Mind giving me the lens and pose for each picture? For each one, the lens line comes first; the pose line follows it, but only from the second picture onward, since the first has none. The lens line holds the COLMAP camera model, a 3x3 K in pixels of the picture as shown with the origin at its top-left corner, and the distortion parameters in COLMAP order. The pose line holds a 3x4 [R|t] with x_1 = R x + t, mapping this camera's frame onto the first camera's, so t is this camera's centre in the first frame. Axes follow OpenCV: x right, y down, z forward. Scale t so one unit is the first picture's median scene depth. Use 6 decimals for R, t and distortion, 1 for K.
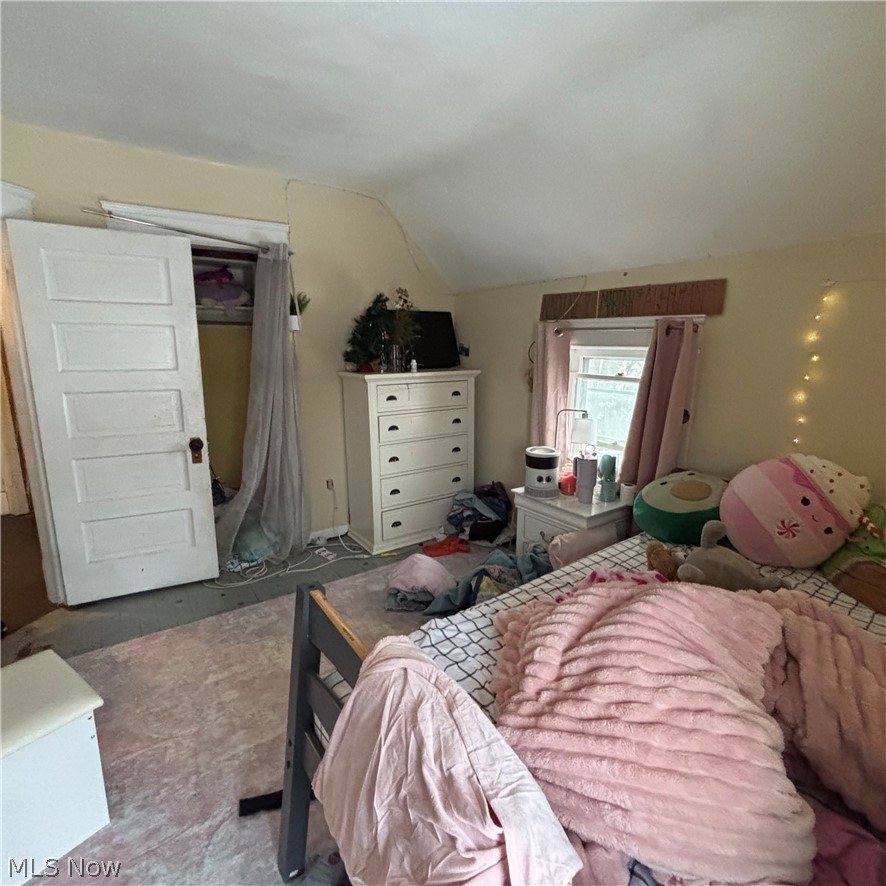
lens RADIAL K [[475.3, 0, 442.0], [0, 475.3, 442.5], [0, 0, 1]] dist [-0.001131, 0.001140]
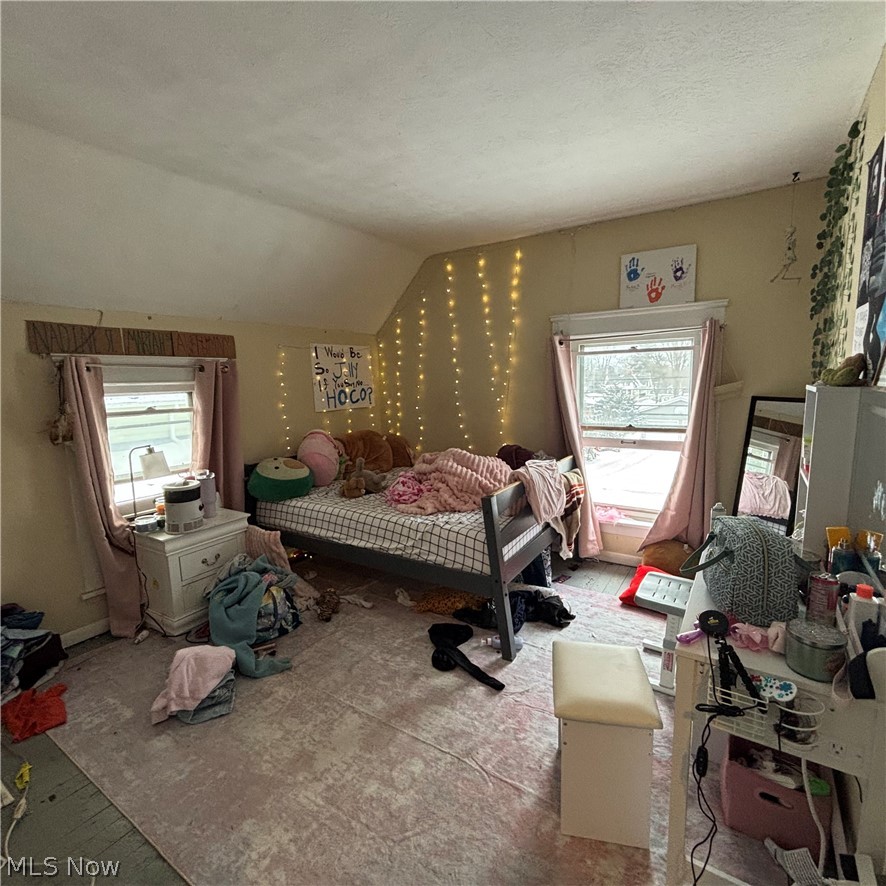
lens RADIAL K [[475.3, 0, 442.0], [0, 475.3, 441.9], [0, 0, 1]] dist [-0.001131, 0.001140]
pose [[-0.371710, -0.120803, 0.920455, -0.914177], [0.216025, 0.953024, 0.212315, -0.164550], [-0.902865, 0.277761, -0.328153, 0.819302]]
